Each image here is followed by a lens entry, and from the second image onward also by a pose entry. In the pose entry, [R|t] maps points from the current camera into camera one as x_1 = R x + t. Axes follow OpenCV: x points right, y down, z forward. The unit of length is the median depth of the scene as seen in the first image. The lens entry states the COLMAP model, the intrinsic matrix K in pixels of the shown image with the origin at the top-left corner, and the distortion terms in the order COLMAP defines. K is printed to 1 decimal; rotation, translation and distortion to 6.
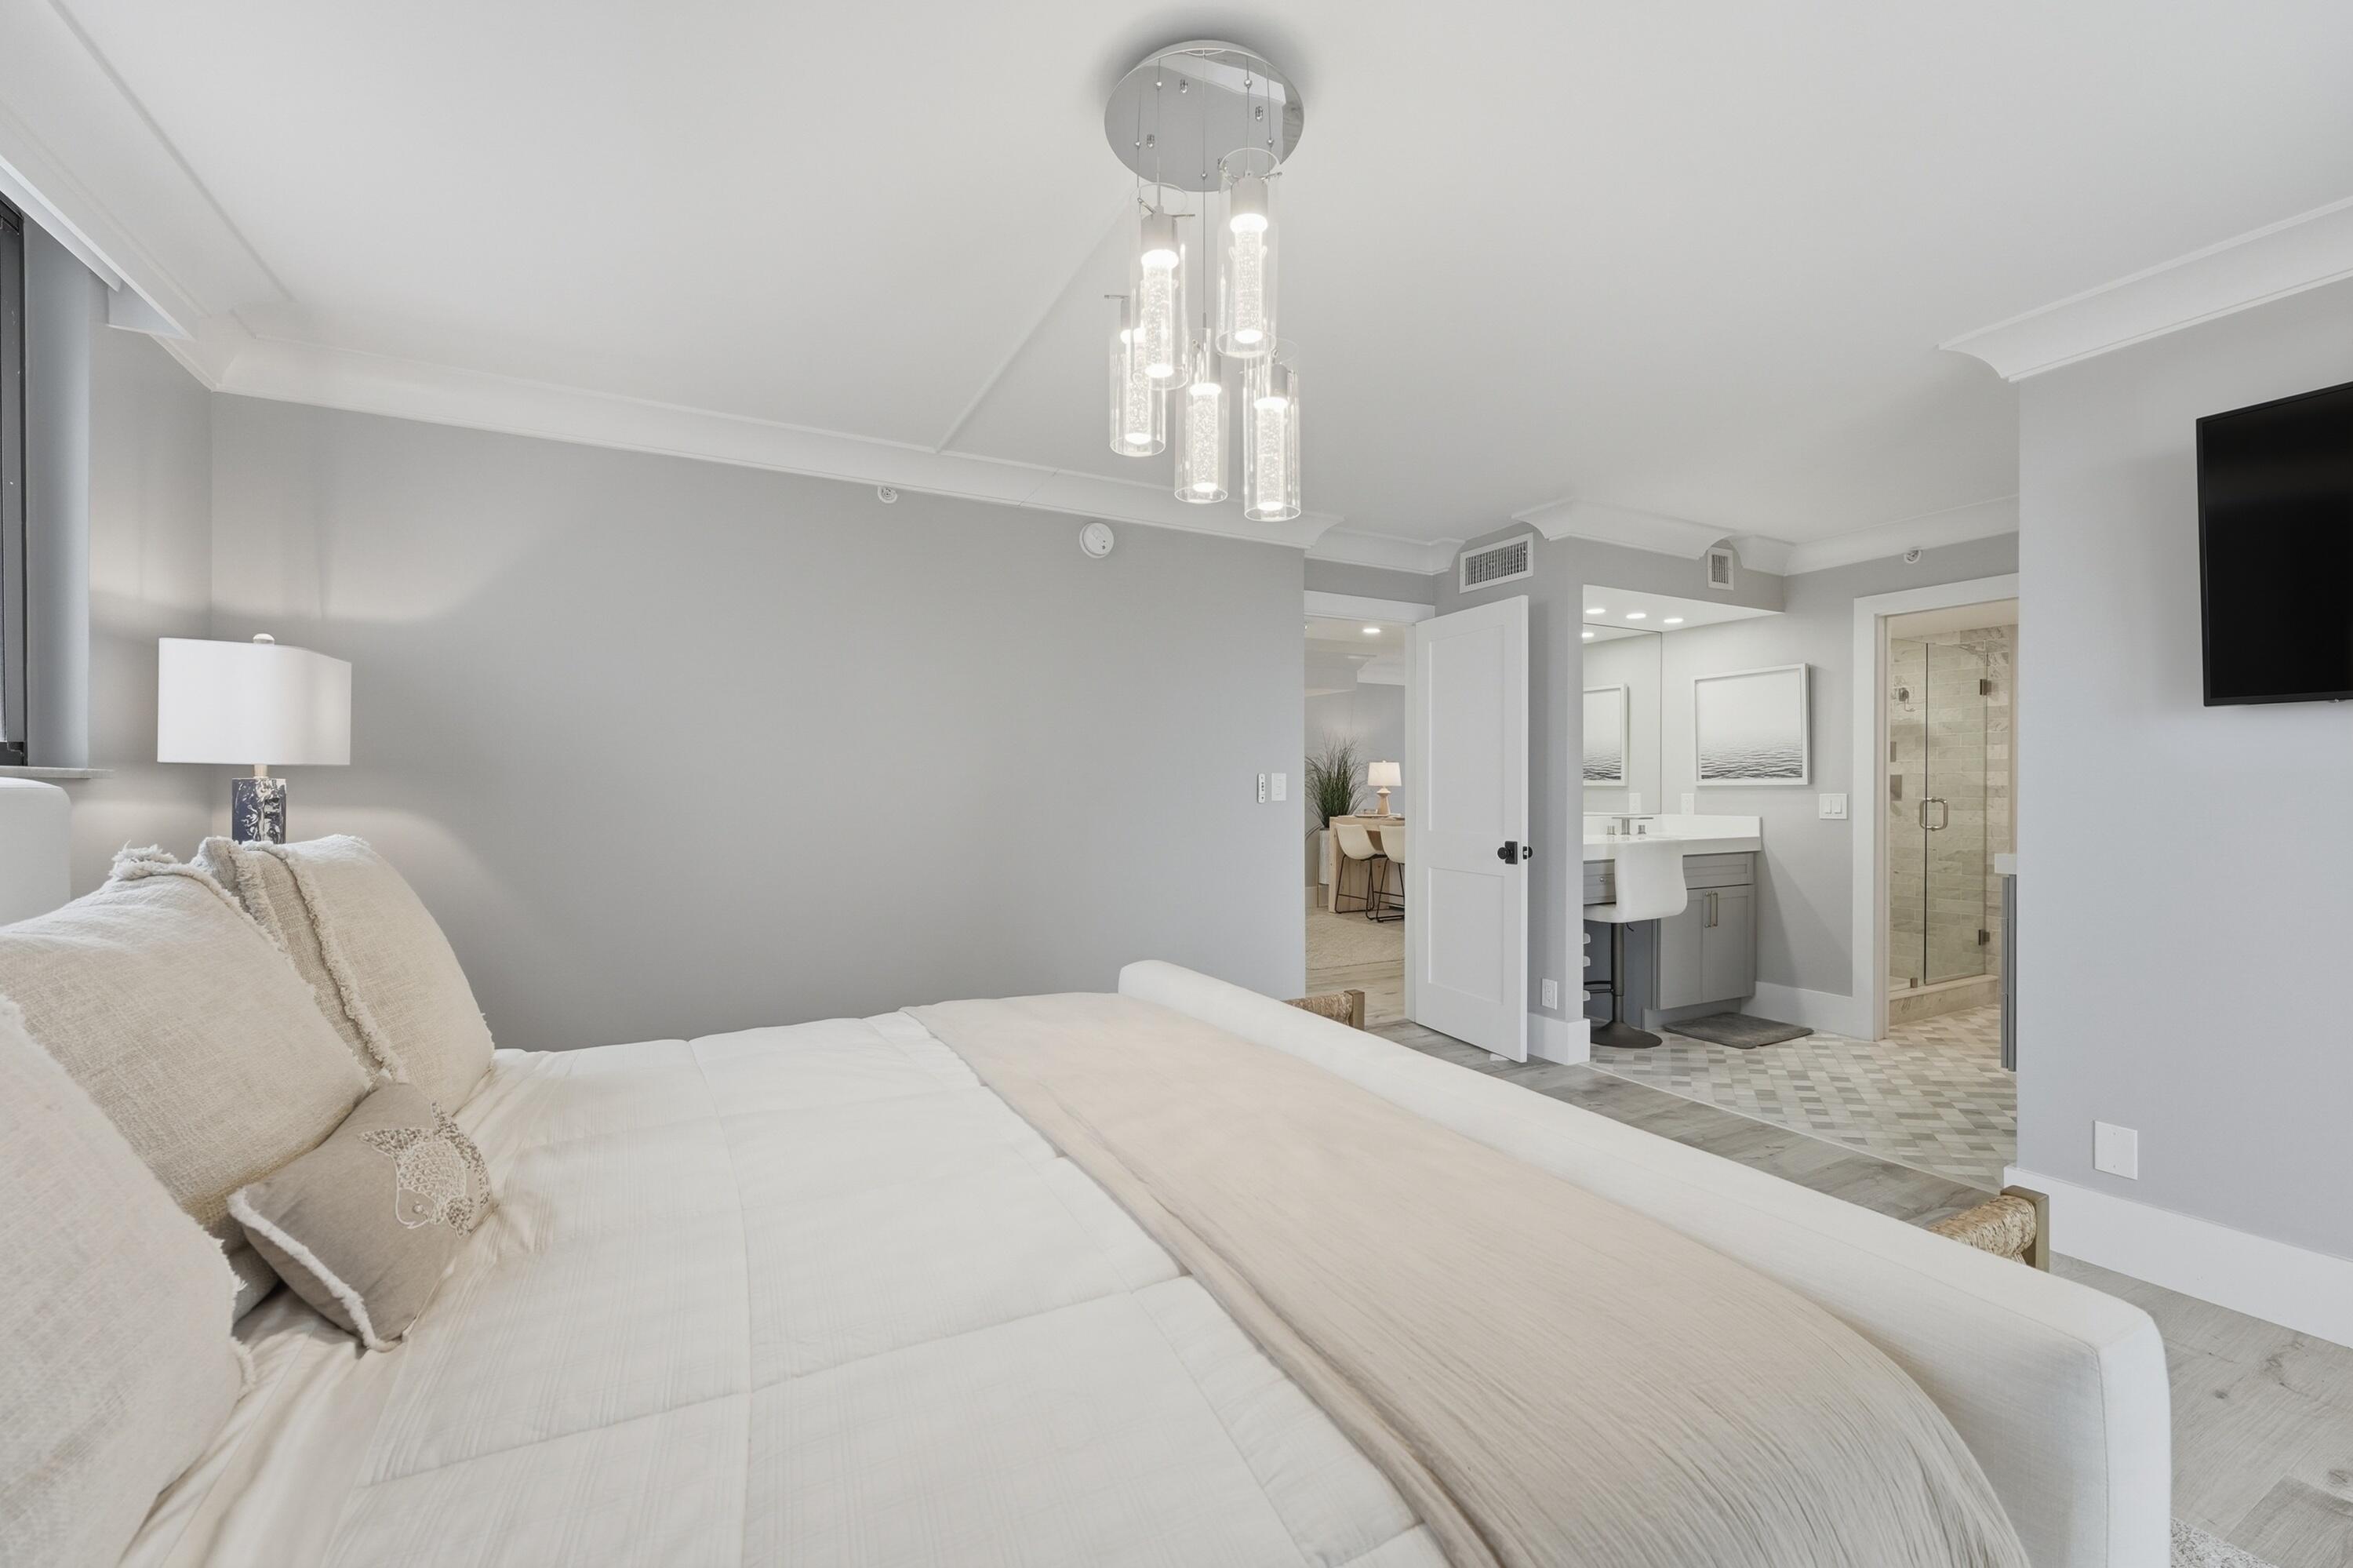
lens RADIAL K [[937.5, 0, 1180.0], [0, 937.5, 792.3], [0, 0, 1]] dist [0.000887, 0.000218]
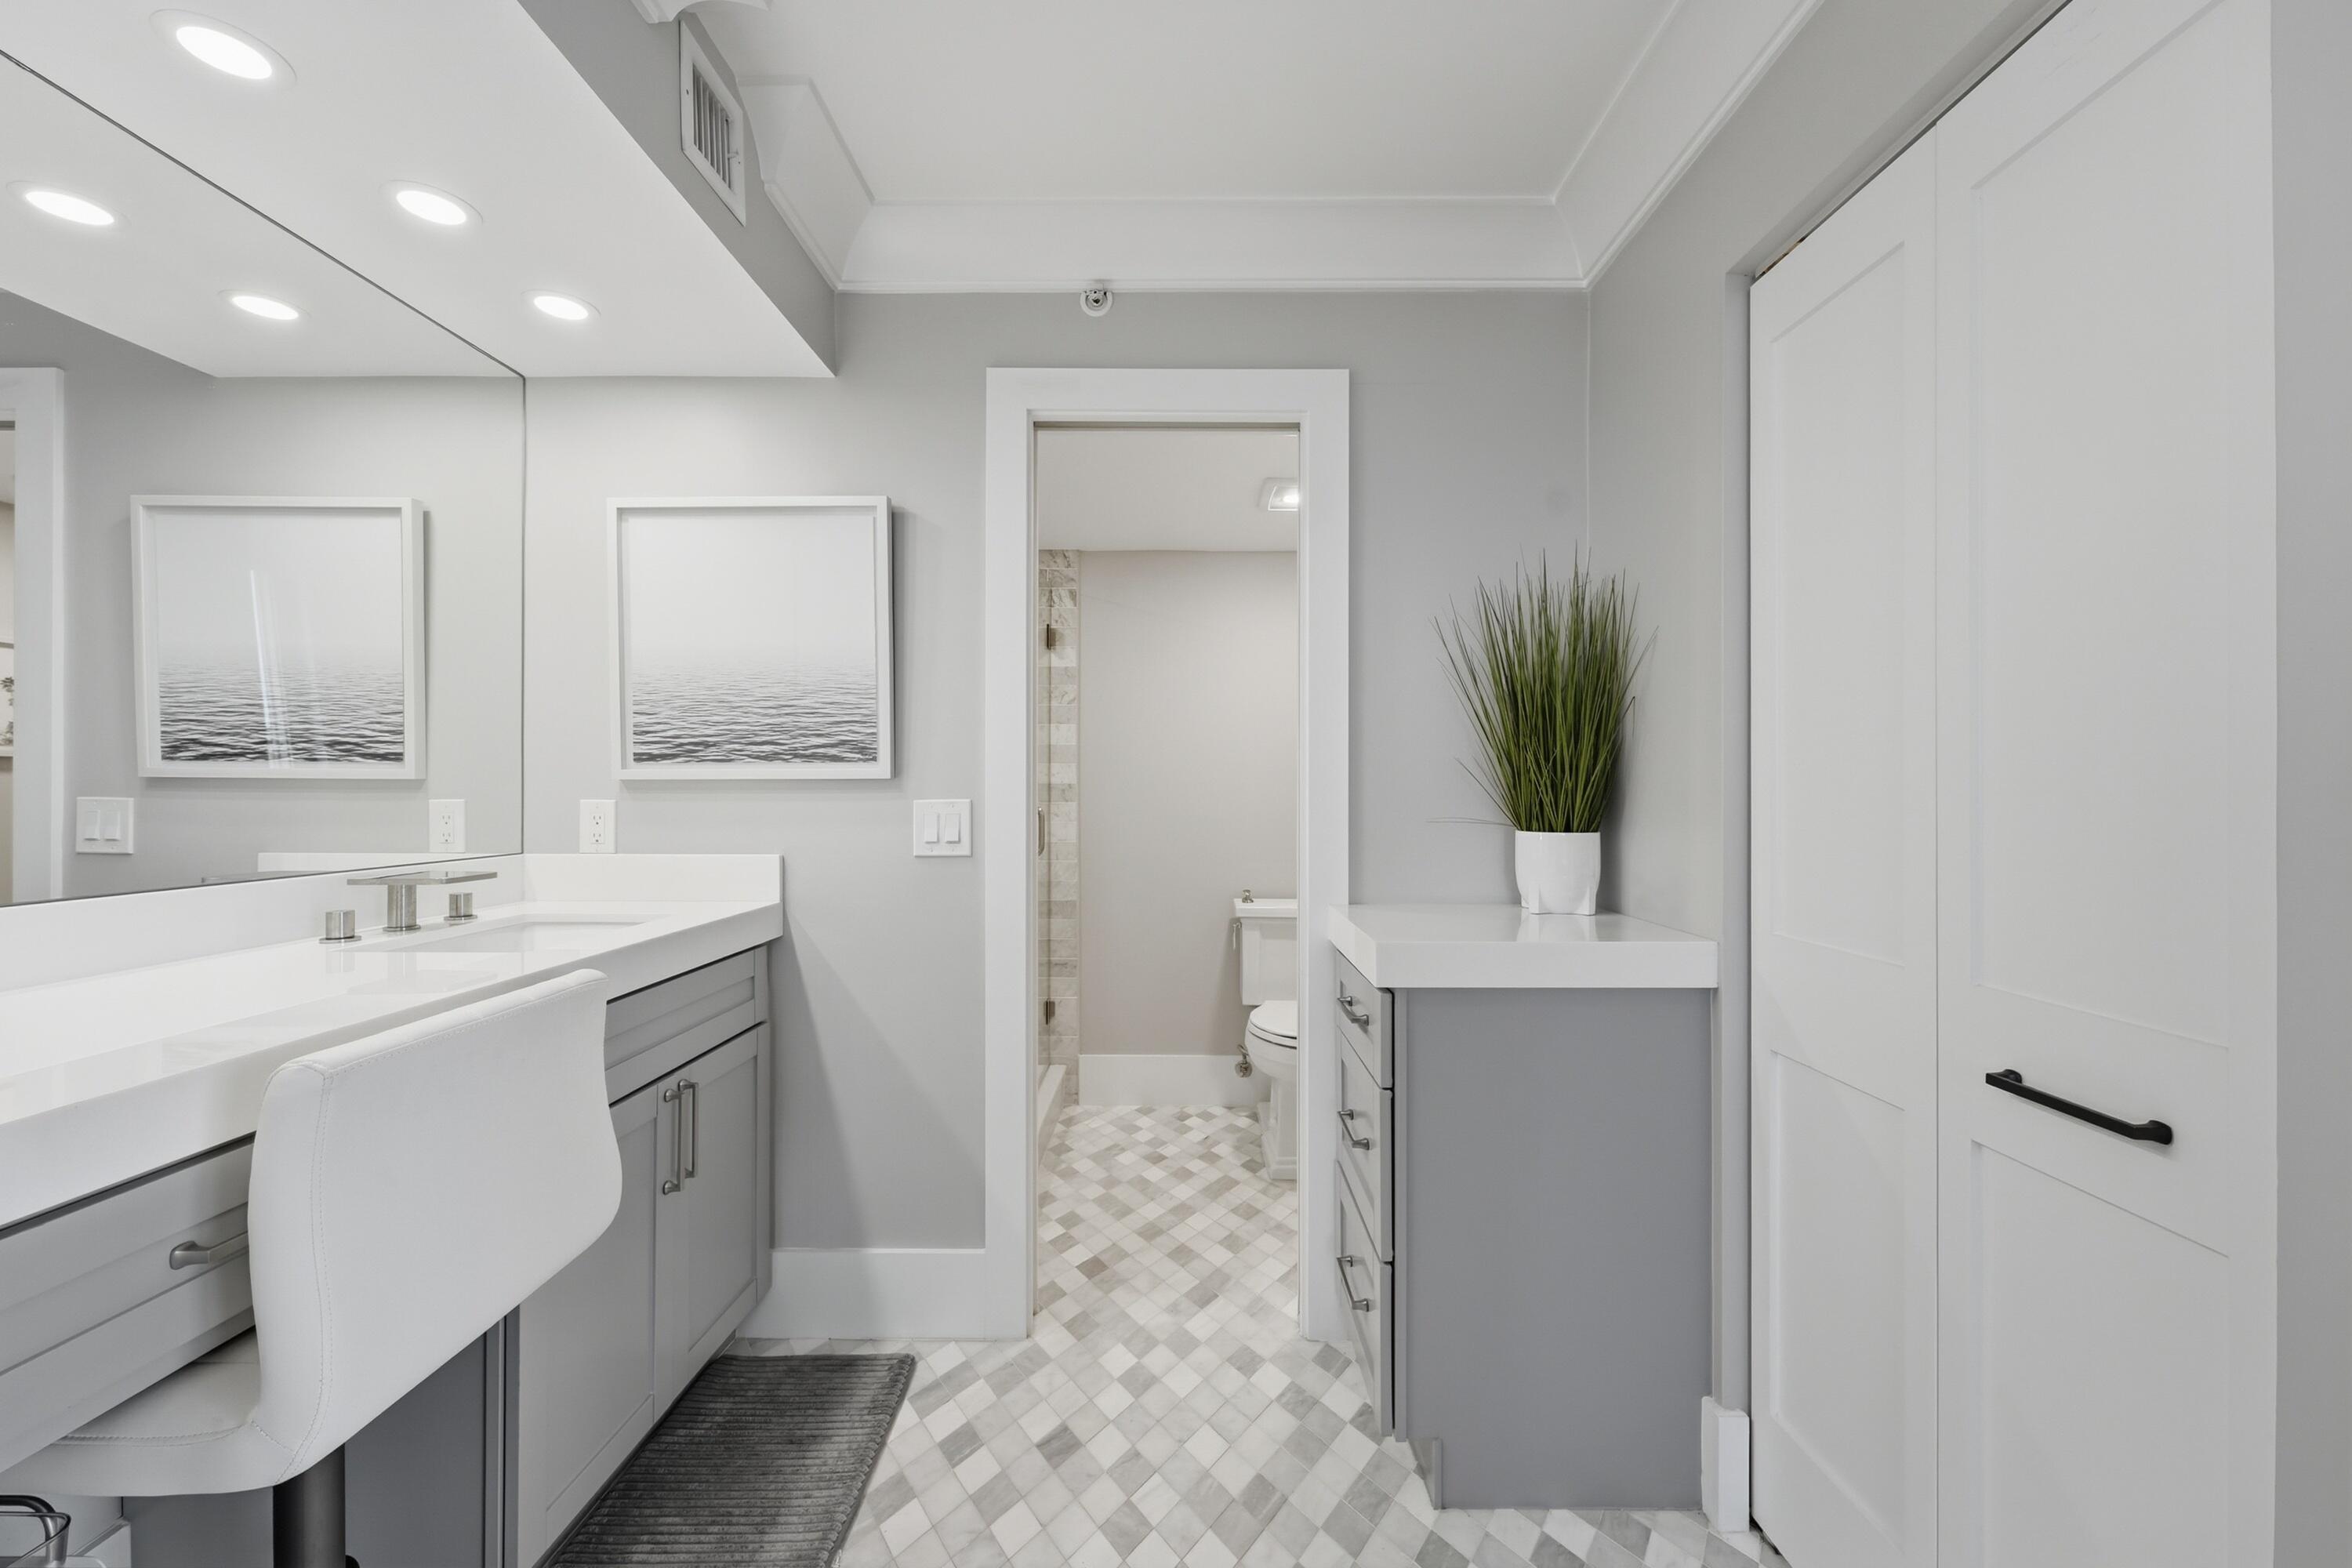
lens RADIAL K [[937.1, 0, 1186.8], [0, 937.1, 791.0], [0, 0, 1]] dist [0.000887, 0.000218]
pose [[0.465960, -0.000156, 0.884806, 0.331975], [0.001423, 0.999999, -0.000573, -0.001828], [-0.884805, 0.001526, 0.465960, 0.642709]]
